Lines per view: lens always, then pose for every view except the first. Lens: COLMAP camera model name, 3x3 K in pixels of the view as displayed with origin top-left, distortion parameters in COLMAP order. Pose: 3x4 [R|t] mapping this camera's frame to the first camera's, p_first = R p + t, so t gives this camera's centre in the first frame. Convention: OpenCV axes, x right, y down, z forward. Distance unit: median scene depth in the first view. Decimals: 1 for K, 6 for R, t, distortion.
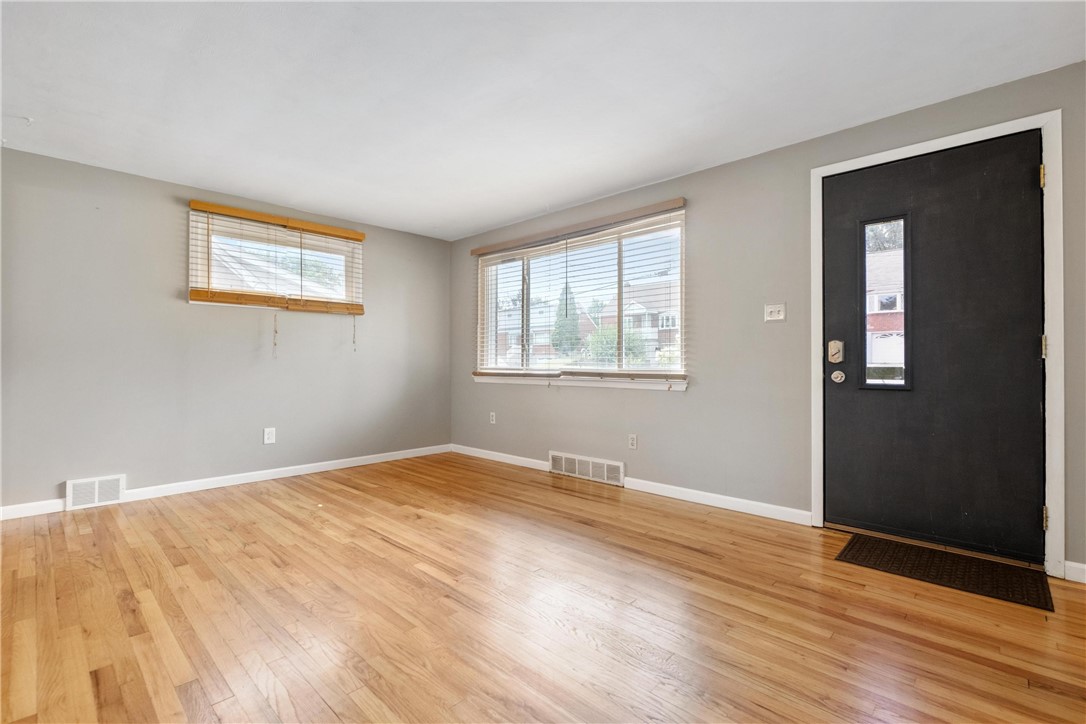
lens RADIAL K [[490.0, 0, 543.9], [0, 490.0, 362.0], [0, 0, 1]] dist [-0.004688, 0.000361]
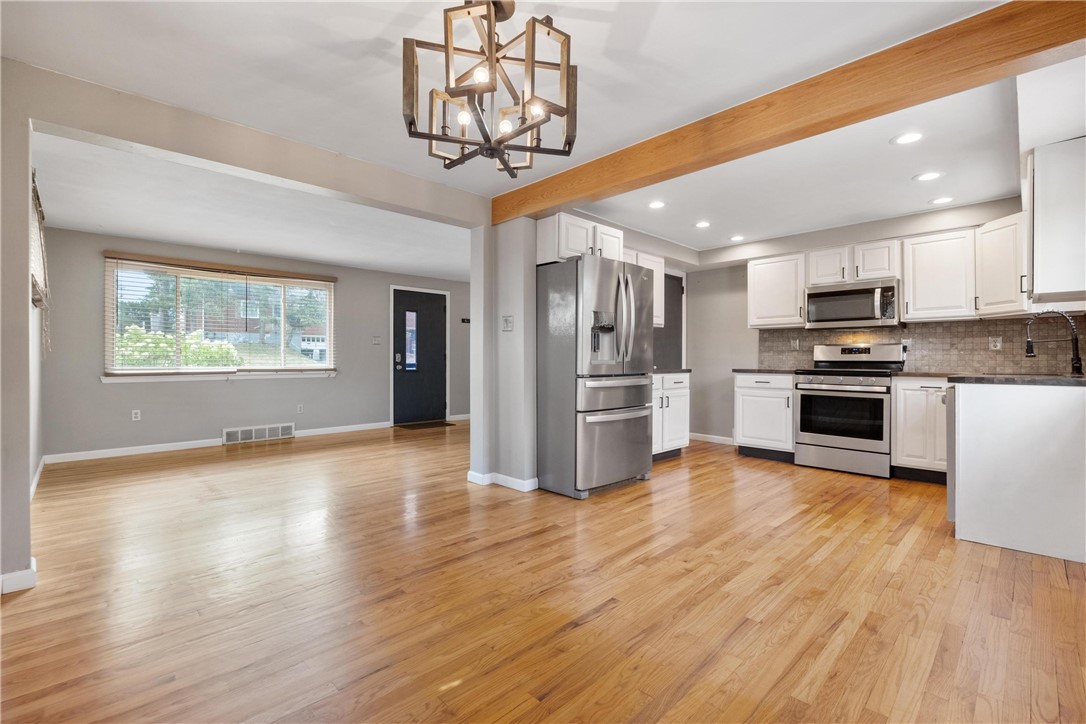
lens RADIAL K [[490.0, 0, 543.9], [0, 490.0, 362.0], [0, 0, 1]] dist [-0.004688, 0.000361]
pose [[0.037172, -0.003864, 0.999301, -1.748902], [0.001475, 0.999992, 0.003812, -0.006499], [-0.999308, 0.001333, 0.037178, 0.111236]]
